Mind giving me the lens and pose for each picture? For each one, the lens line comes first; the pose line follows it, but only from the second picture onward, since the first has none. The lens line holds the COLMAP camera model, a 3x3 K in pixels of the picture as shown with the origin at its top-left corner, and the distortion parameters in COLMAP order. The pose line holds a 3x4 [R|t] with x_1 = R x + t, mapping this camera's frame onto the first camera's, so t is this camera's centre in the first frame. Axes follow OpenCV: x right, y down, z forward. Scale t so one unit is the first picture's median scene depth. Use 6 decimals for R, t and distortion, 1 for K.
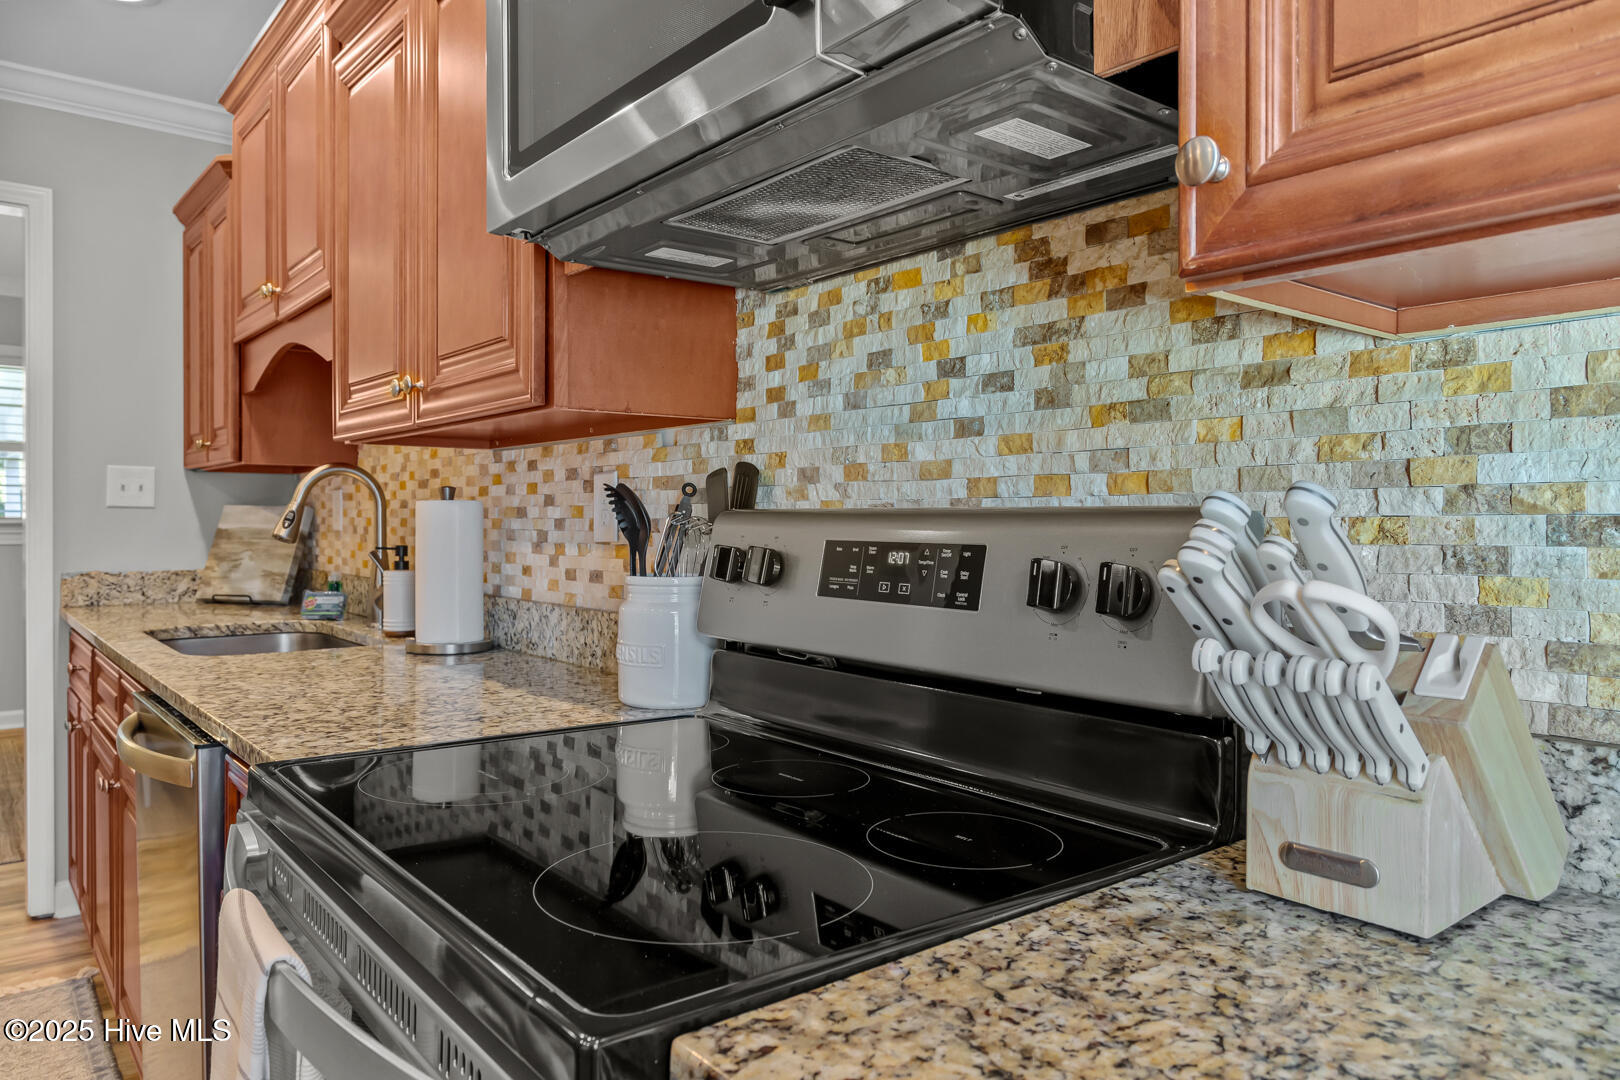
lens RADIAL K [[1087.7, 0, 810.8], [0, 1087.7, 515.1], [0, 0, 1]] dist [0.000429, 0.000433]
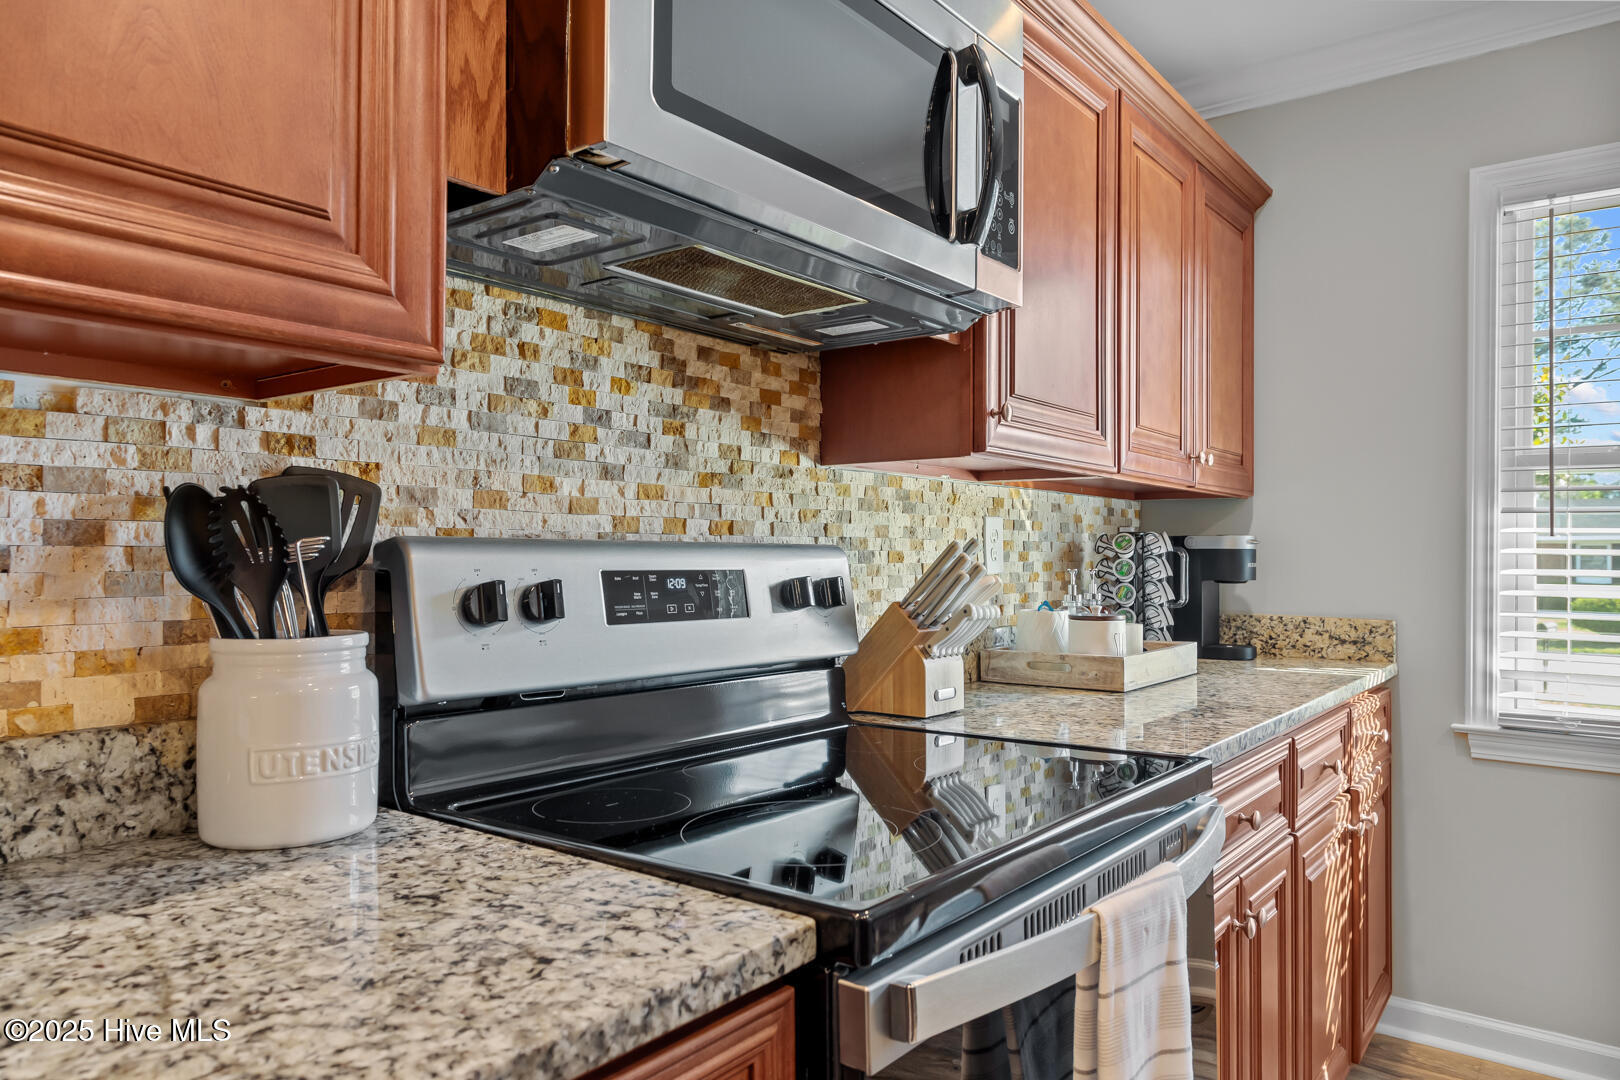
lens RADIAL K [[1079.4, 0, 810.0], [0, 1079.4, 540.0], [0, 0, 1]] dist [0.000419, 0.000728]
pose [[-0.235691, 0.010507, 0.971771, -1.059446], [-0.008841, 0.999877, -0.012956, 0.005781], [-0.971788, -0.011645, -0.235570, 1.092240]]
